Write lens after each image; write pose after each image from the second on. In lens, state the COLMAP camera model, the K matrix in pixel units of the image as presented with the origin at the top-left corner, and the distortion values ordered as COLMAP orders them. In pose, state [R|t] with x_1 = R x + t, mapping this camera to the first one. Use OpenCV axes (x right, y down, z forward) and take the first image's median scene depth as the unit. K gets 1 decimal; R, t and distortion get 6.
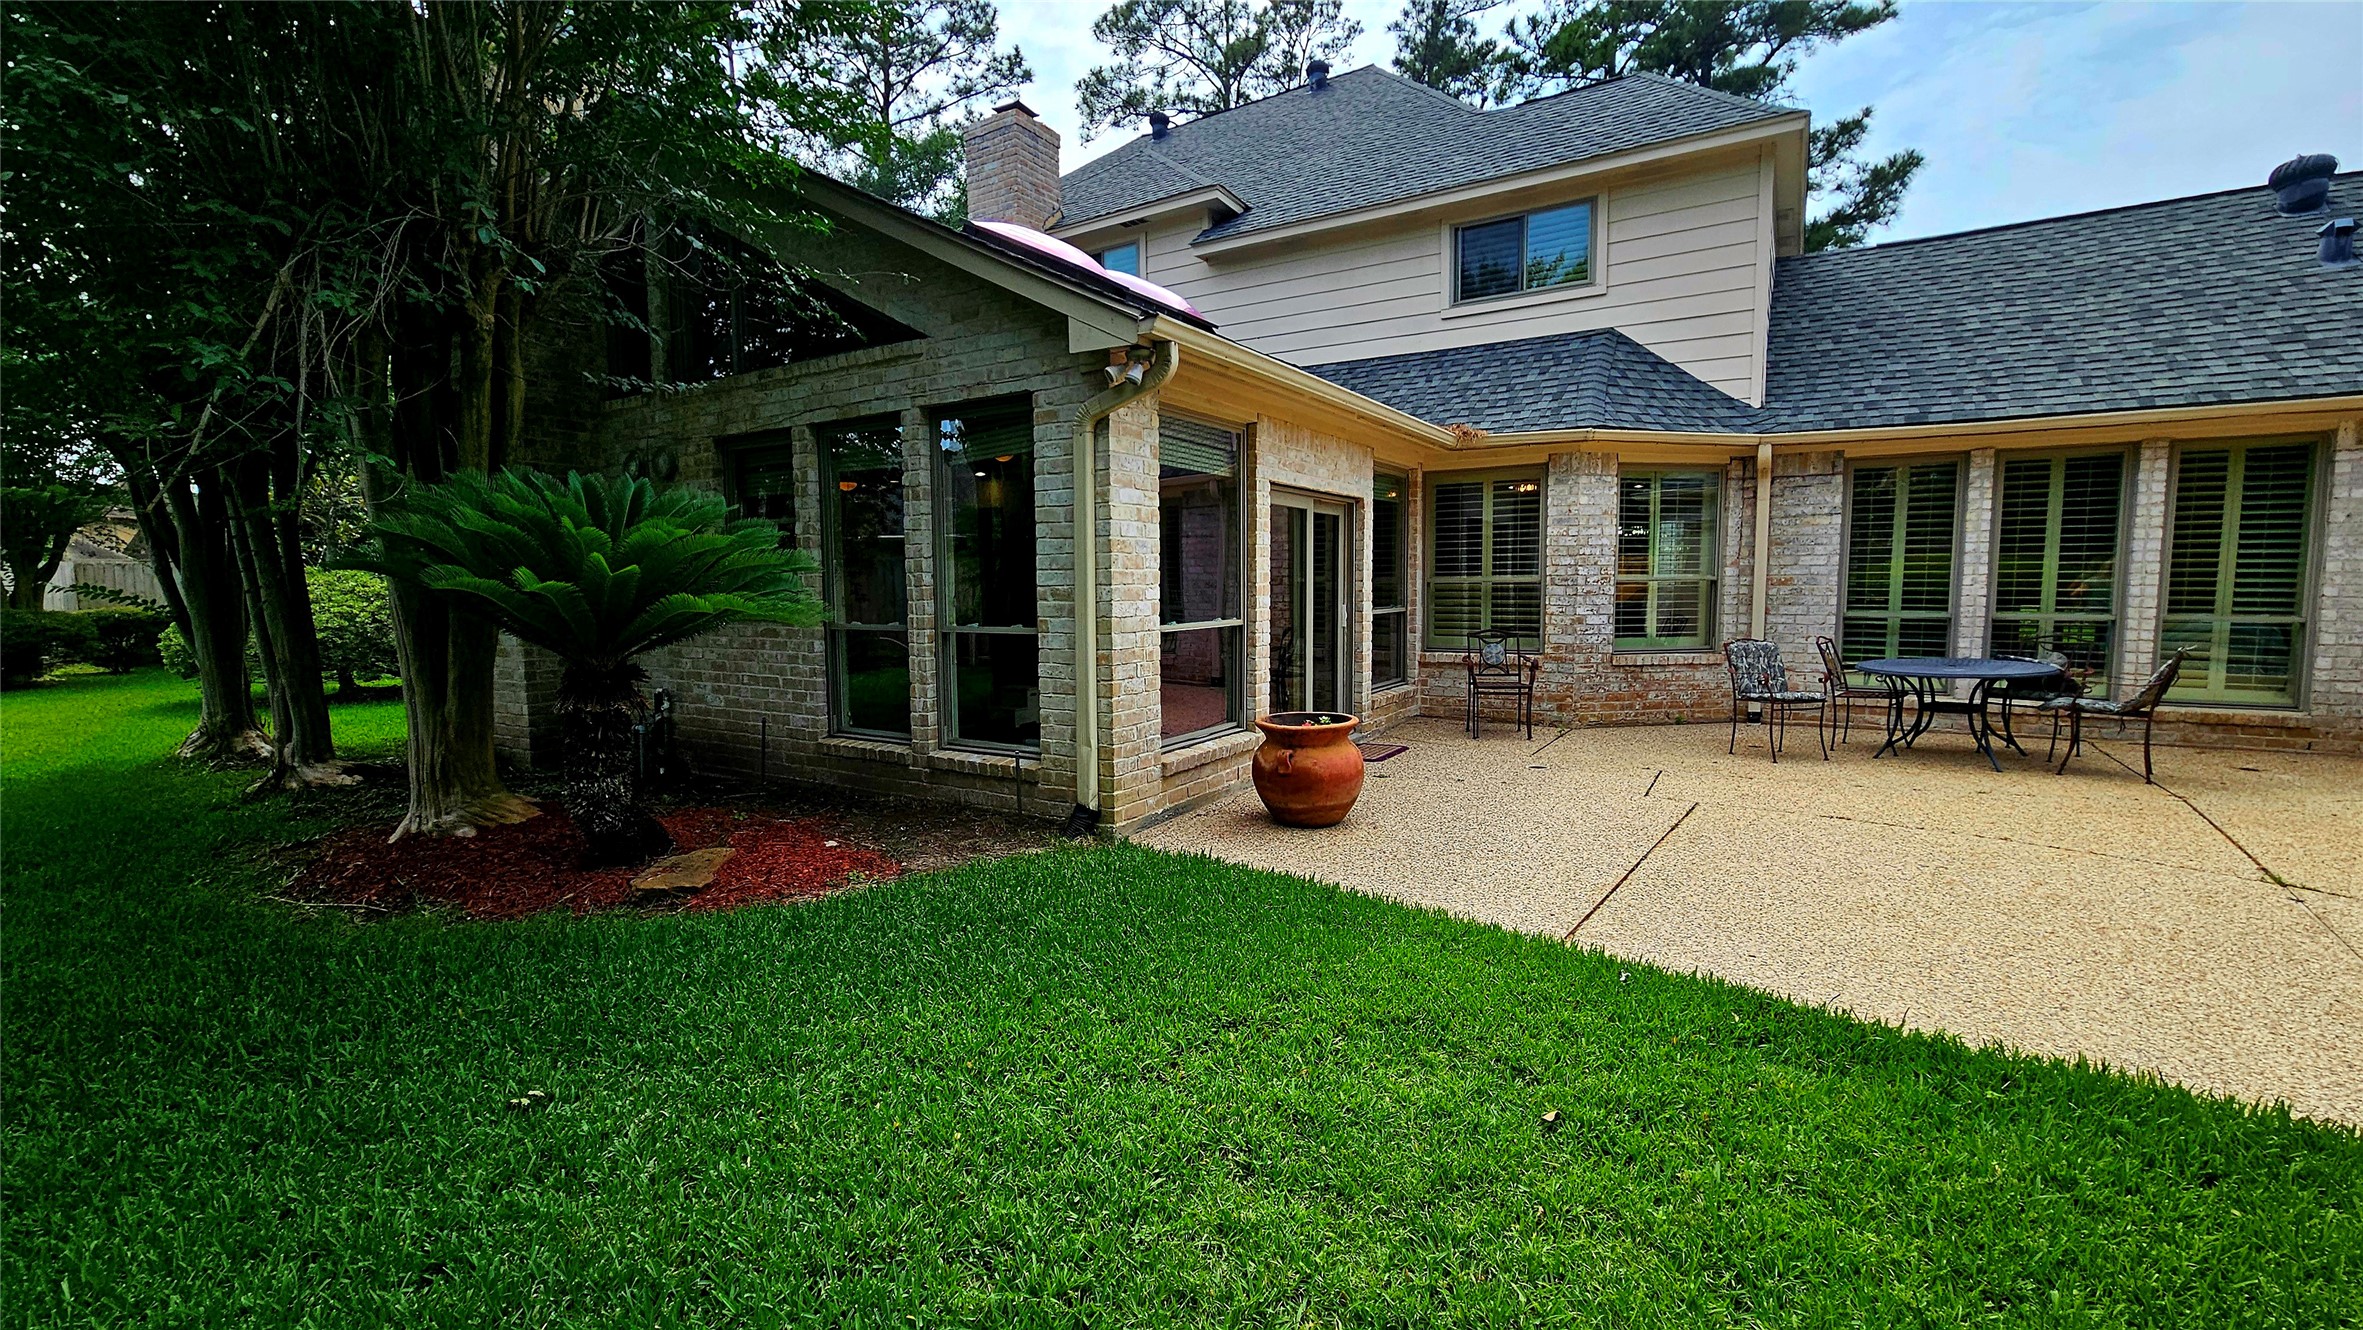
lens RADIAL K [[958.4, 0, 1180.6], [0, 958.4, 664.0], [0, 0, 1]] dist [-0.002221, -0.001055]
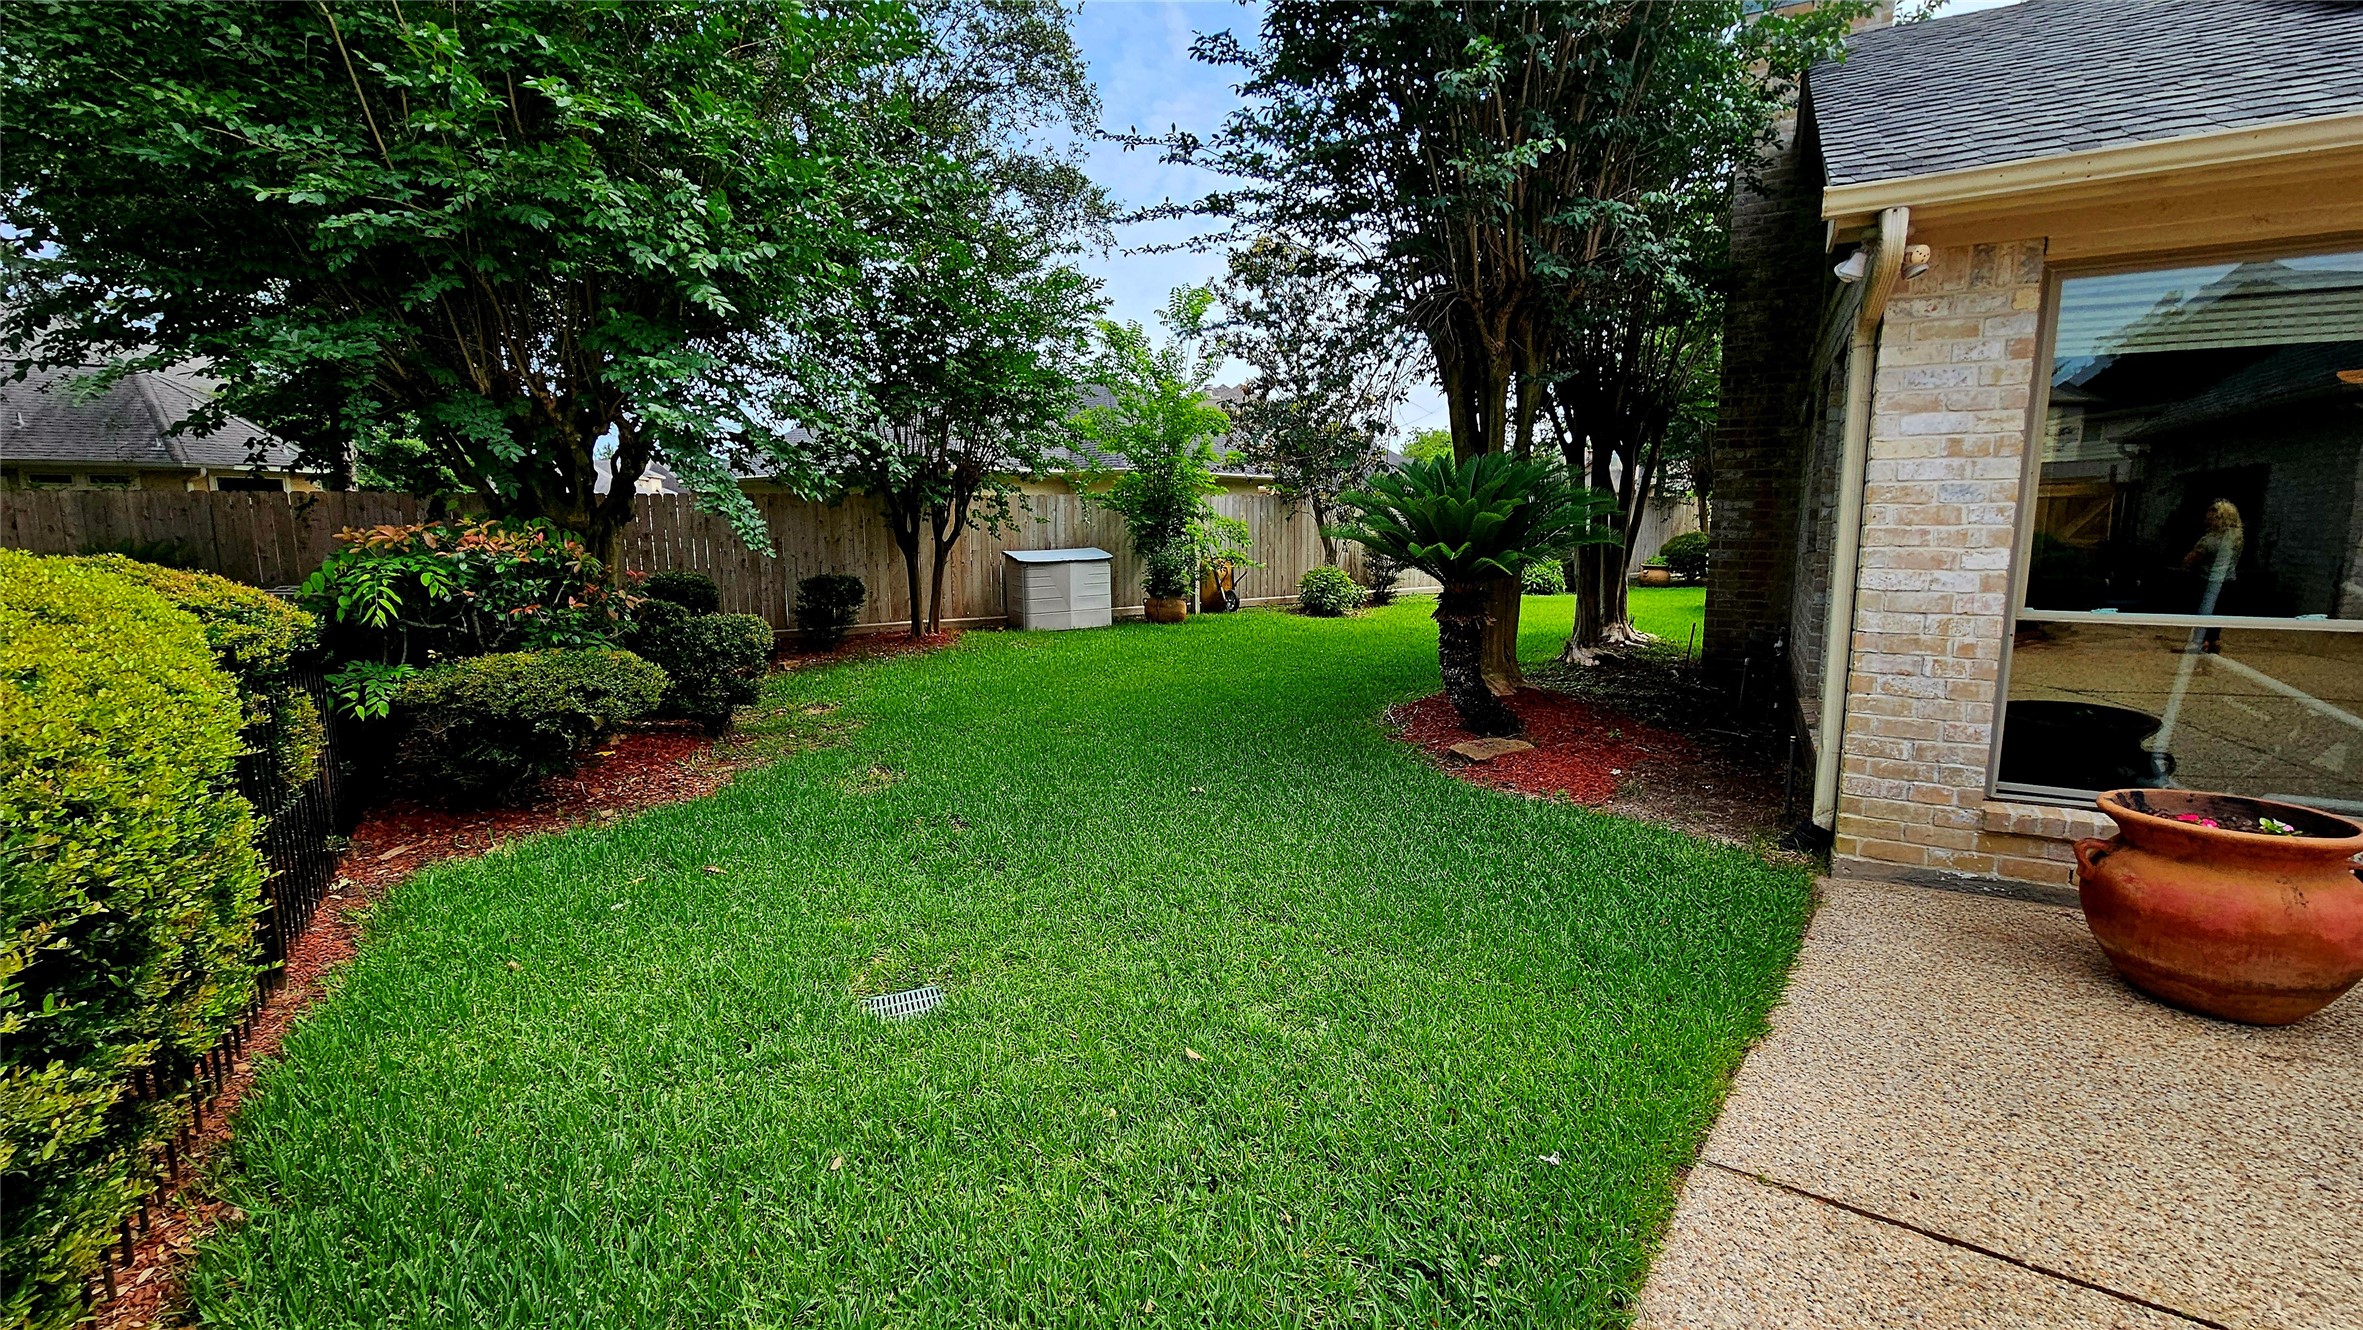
lens RADIAL K [[958.4, 0, 1182.8], [0, 958.4, 664.3], [0, 0, 1]] dist [-0.002221, -0.001055]
pose [[0.041195, 0.158333, -0.986526, 0.636038], [-0.078652, 0.984814, 0.154774, -0.061988], [0.996051, 0.071217, 0.053023, 0.402582]]
